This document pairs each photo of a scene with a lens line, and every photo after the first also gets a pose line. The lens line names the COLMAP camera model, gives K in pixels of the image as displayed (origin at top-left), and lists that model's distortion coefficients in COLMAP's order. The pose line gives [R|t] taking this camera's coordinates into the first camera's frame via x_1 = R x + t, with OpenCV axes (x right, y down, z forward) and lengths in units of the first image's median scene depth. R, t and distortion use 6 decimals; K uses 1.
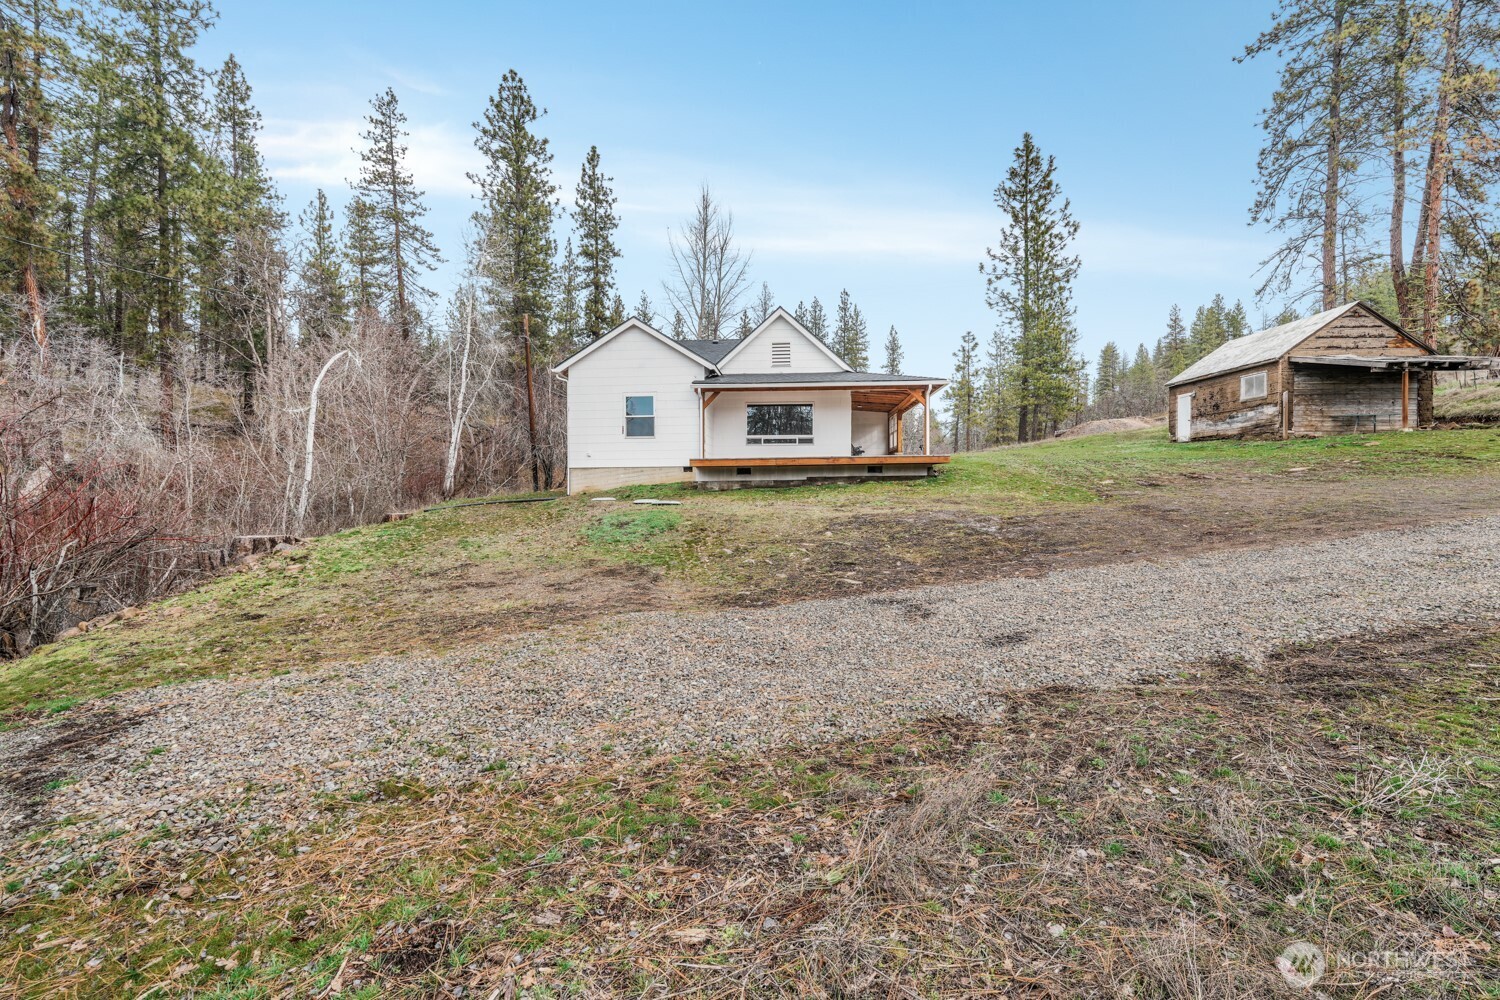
lens RADIAL K [[660.4, 0, 755.5], [0, 660.4, 498.7], [0, 0, 1]] dist [0.000991, 0.000722]
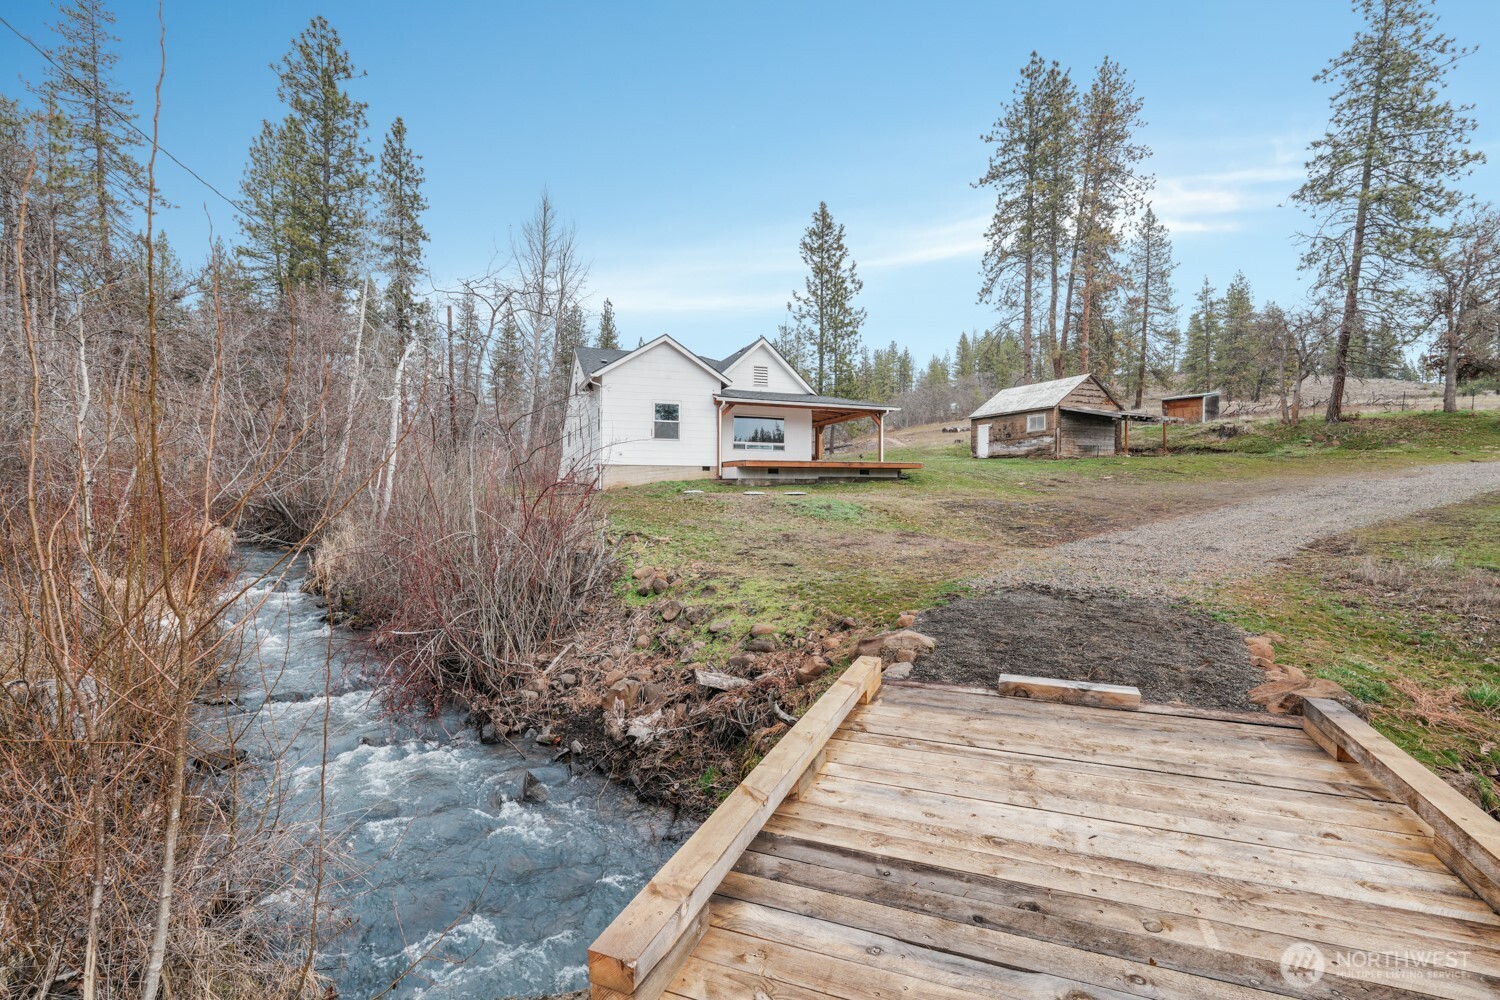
lens RADIAL K [[660.4, 0, 746.5], [0, 660.4, 493.4], [0, 0, 1]] dist [0.000991, 0.000722]
pose [[0.906817, 0.009283, 0.421423, -0.443017], [-0.001605, 0.999826, -0.018570, 0.017780], [-0.421522, 0.016163, 0.906674, -0.078294]]
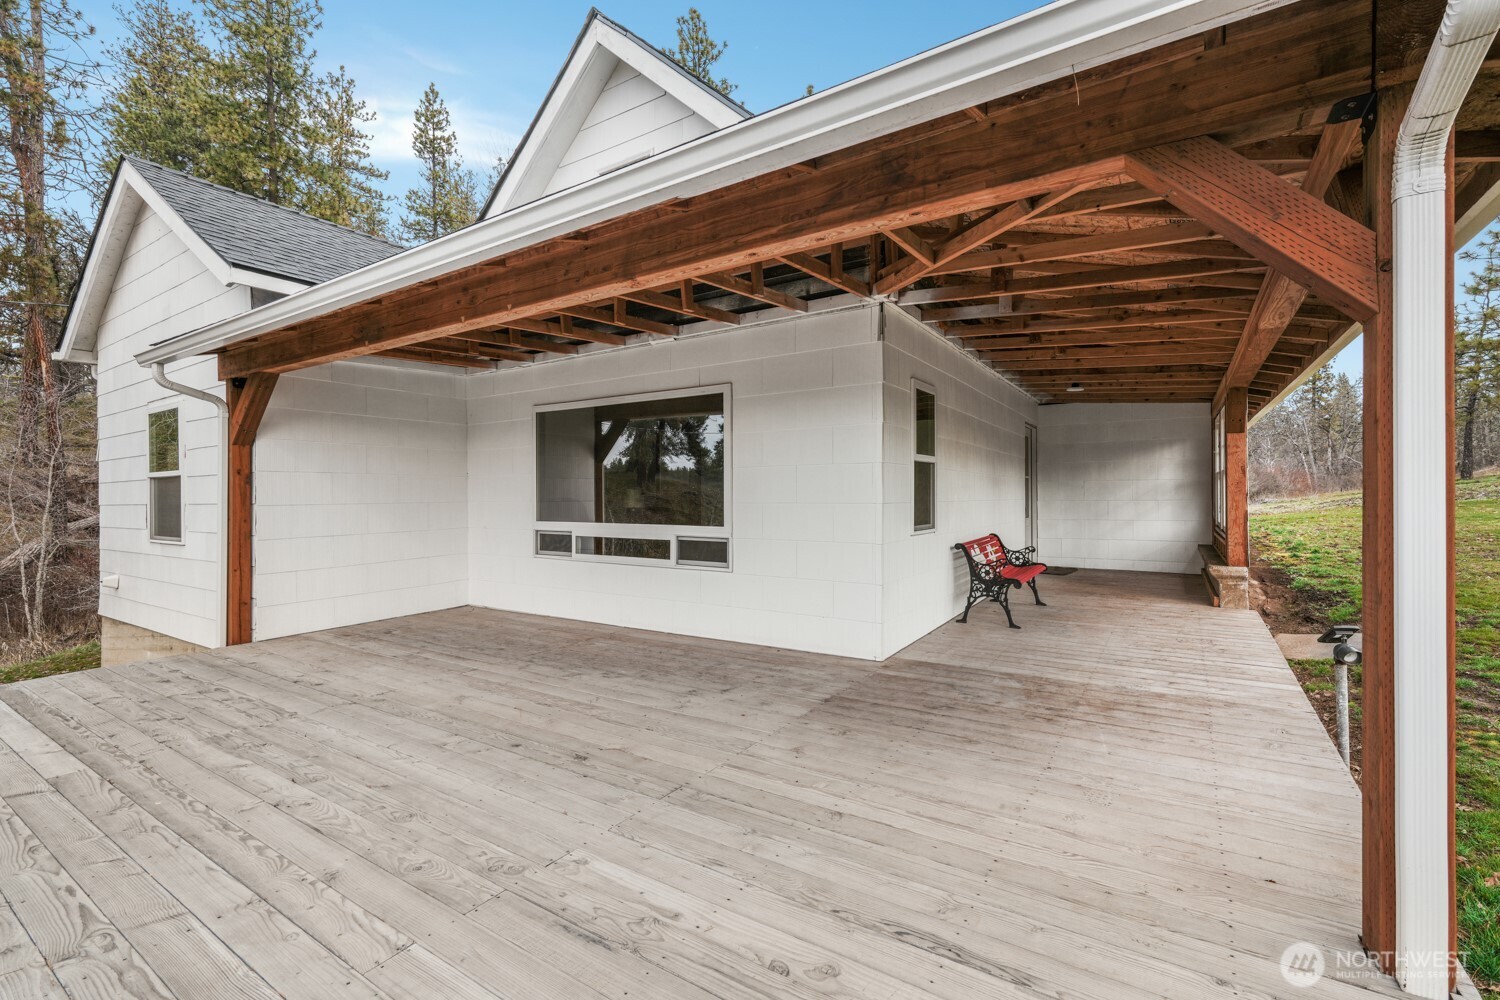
lens RADIAL K [[660.4, 0, 748.1], [0, 660.4, 500.3], [0, 0, 1]] dist [0.000991, 0.000722]
pose [[0.880685, 0.000889, -0.473702, 0.182441], [-0.003595, 0.999982, -0.004806, -0.093667], [0.473689, 0.005936, 0.880672, 0.712565]]
